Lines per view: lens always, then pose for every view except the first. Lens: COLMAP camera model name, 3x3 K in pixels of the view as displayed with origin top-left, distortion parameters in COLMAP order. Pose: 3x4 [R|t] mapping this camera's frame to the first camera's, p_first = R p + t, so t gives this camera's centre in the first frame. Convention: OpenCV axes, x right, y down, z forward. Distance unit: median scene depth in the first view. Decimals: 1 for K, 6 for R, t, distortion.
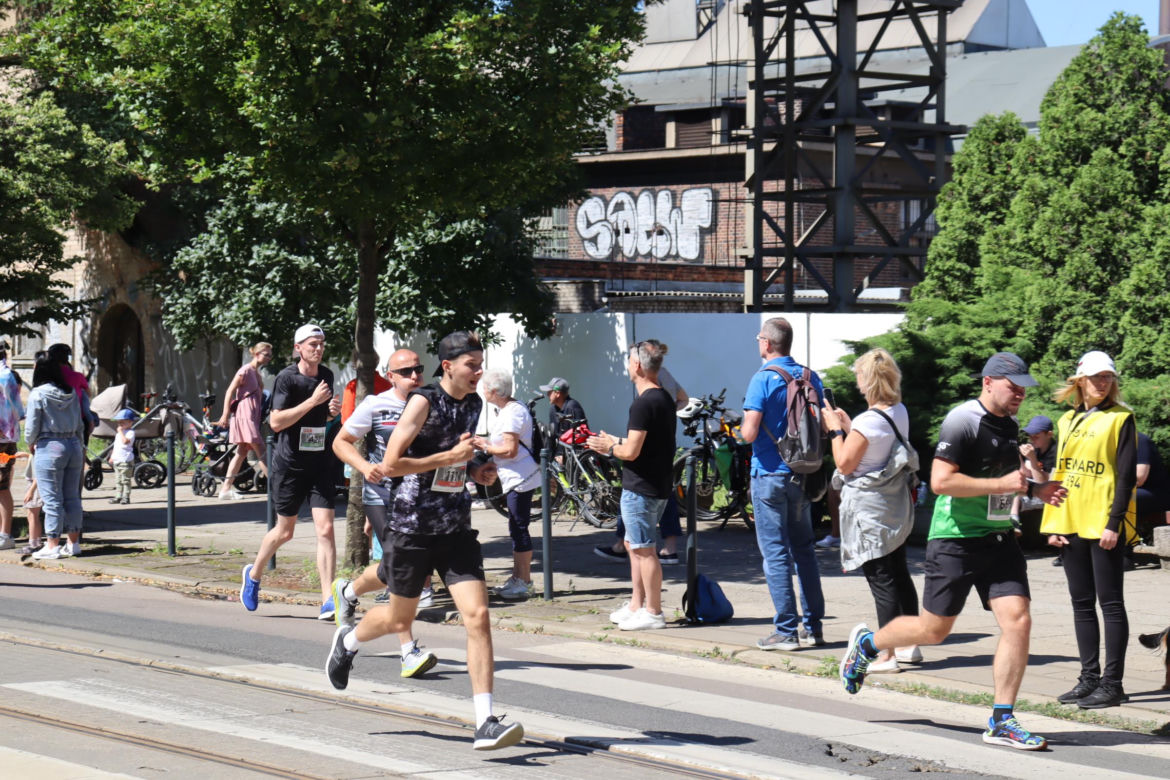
lens RADIAL K [[2642.1, 0, 591.8], [0, 2642.1, 405.0], [0, 0, 1]] dist [0.312426, 0.902181]
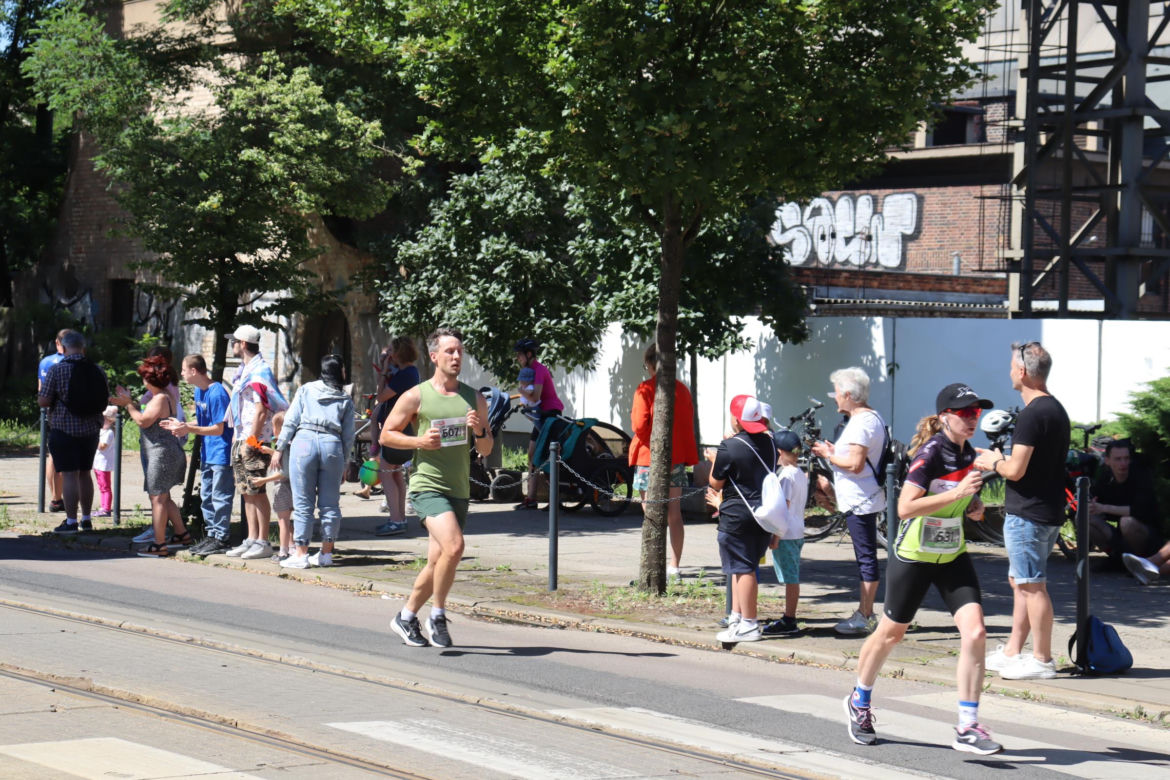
lens RADIAL K [[2647.8, 0, 582.6], [0, 2647.8, 386.6], [0, 0, 1]] dist [0.342809, 0.976757]
pose [[0.998166, 0.020111, -0.057107, -0.039734], [-0.020743, 0.999730, -0.010510, 0.001476], [0.056880, 0.011675, 0.998313, 0.066461]]
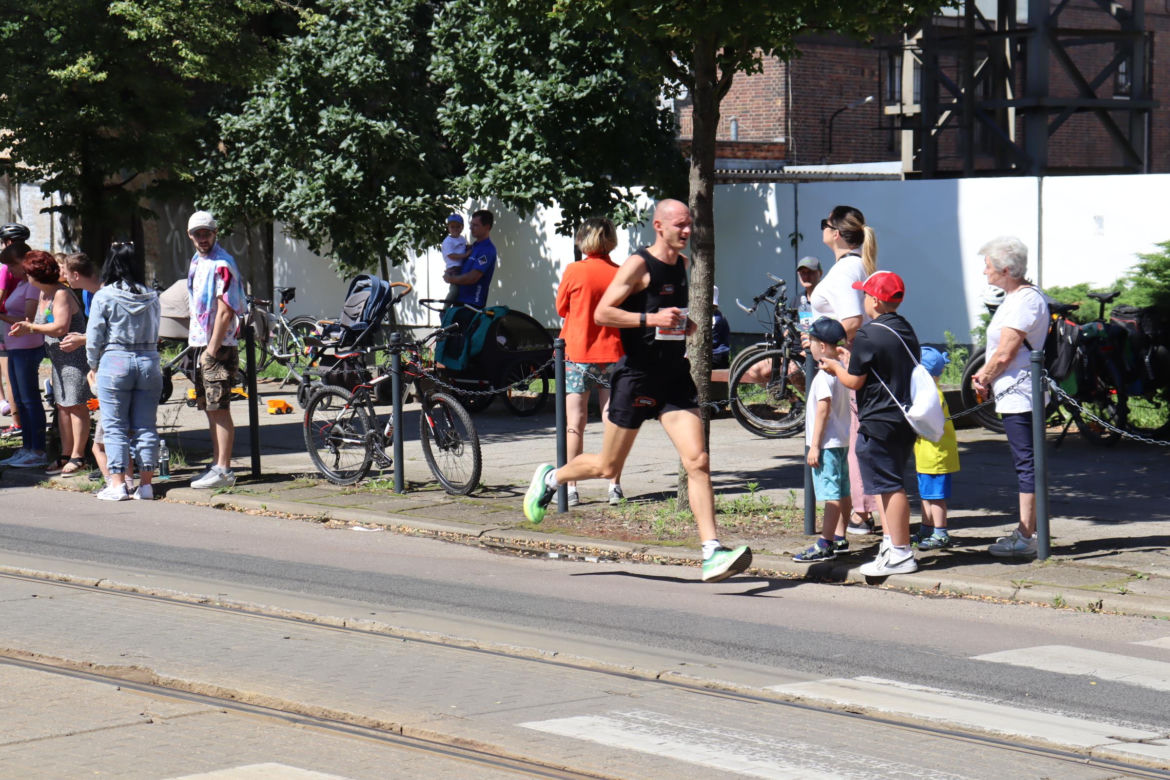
lens RADIAL K [[2666.9, 0, 573.9], [0, 2666.9, 389.5], [0, 0, 1]] dist [0.329538, 1.091265]
pose [[0.998174, -0.017304, 0.057867, -0.106142], [0.015257, 0.999249, 0.035631, -0.000407], [-0.058440, -0.034683, 0.997688, 0.153343]]
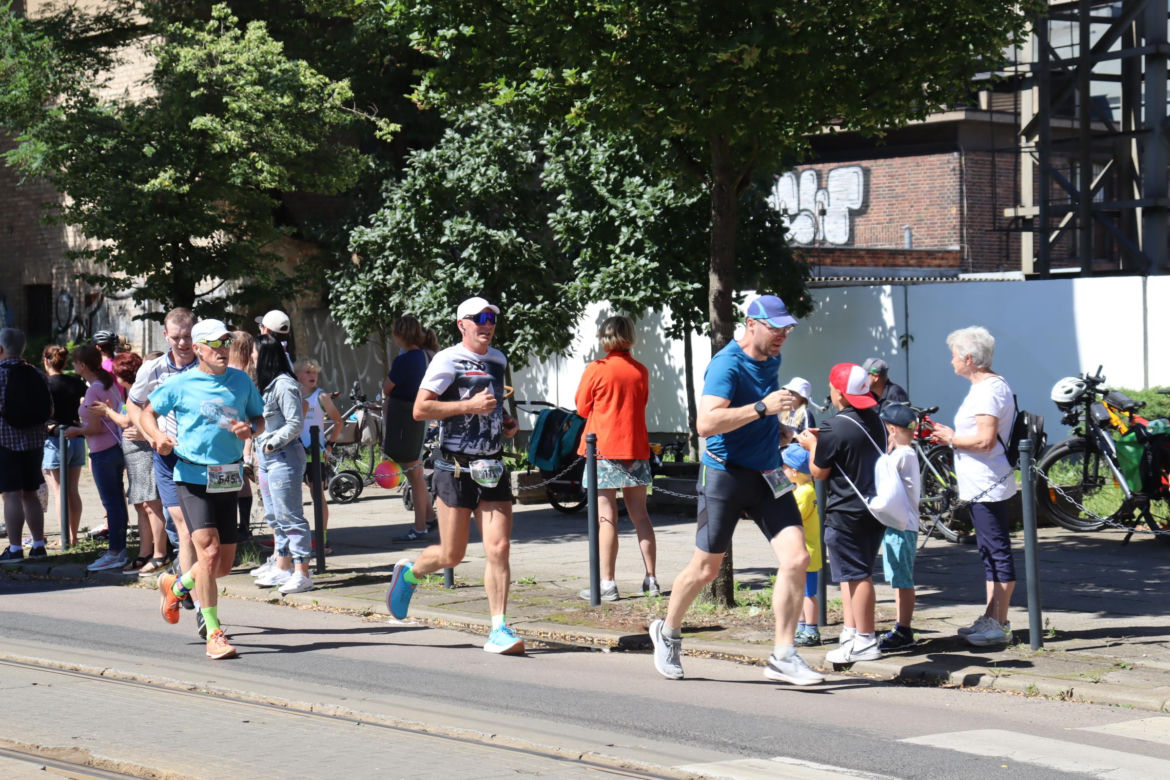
lens RADIAL K [[2655.9, 0, 577.1], [0, 2655.9, 390.6], [0, 0, 1]] dist [0.349691, 0.965334]
pose [[0.999468, -0.021486, -0.024551, -0.069453], [0.021289, 0.999739, -0.008282, 0.003850], [0.024723, 0.007755, 0.999664, 0.147518]]
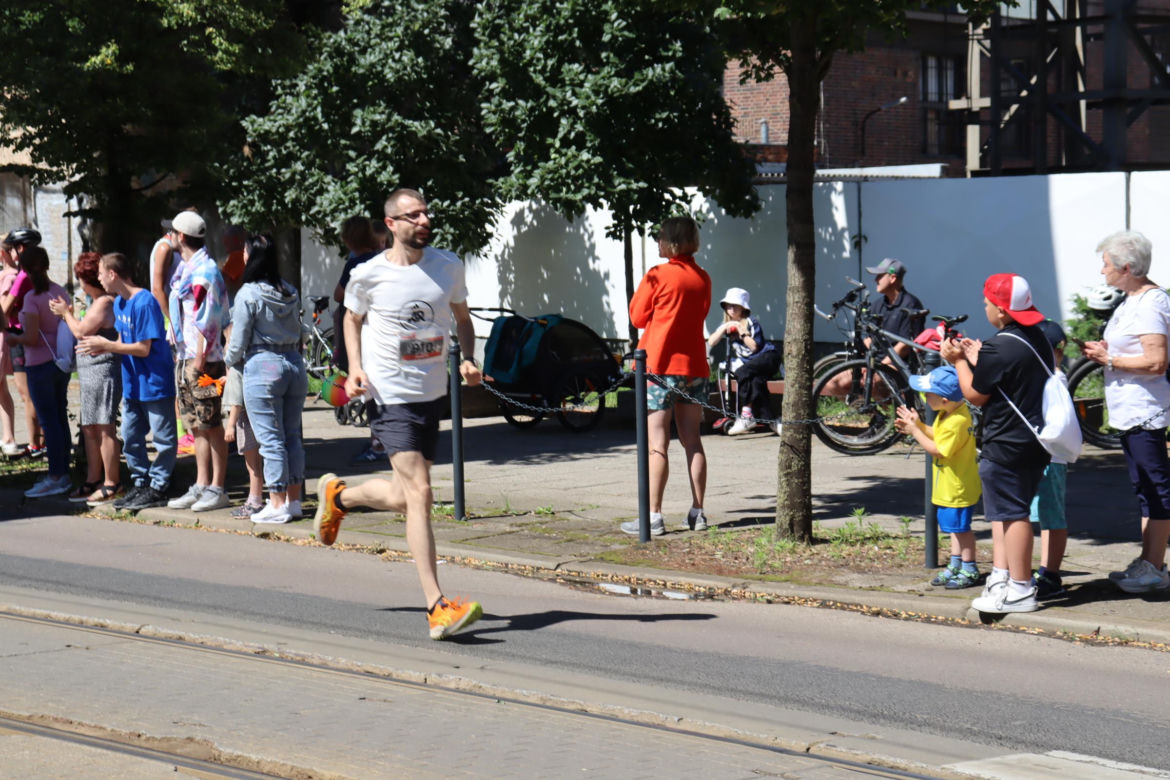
lens RADIAL K [[2666.9, 0, 573.9], [0, 2666.9, 389.5], [0, 0, 1]] dist [0.329538, 1.091265]
pose [[0.998266, -0.023227, 0.054097, -0.115708], [0.021502, 0.999249, 0.032237, -0.000192], [-0.054805, -0.031018, 0.998015, 0.202339]]
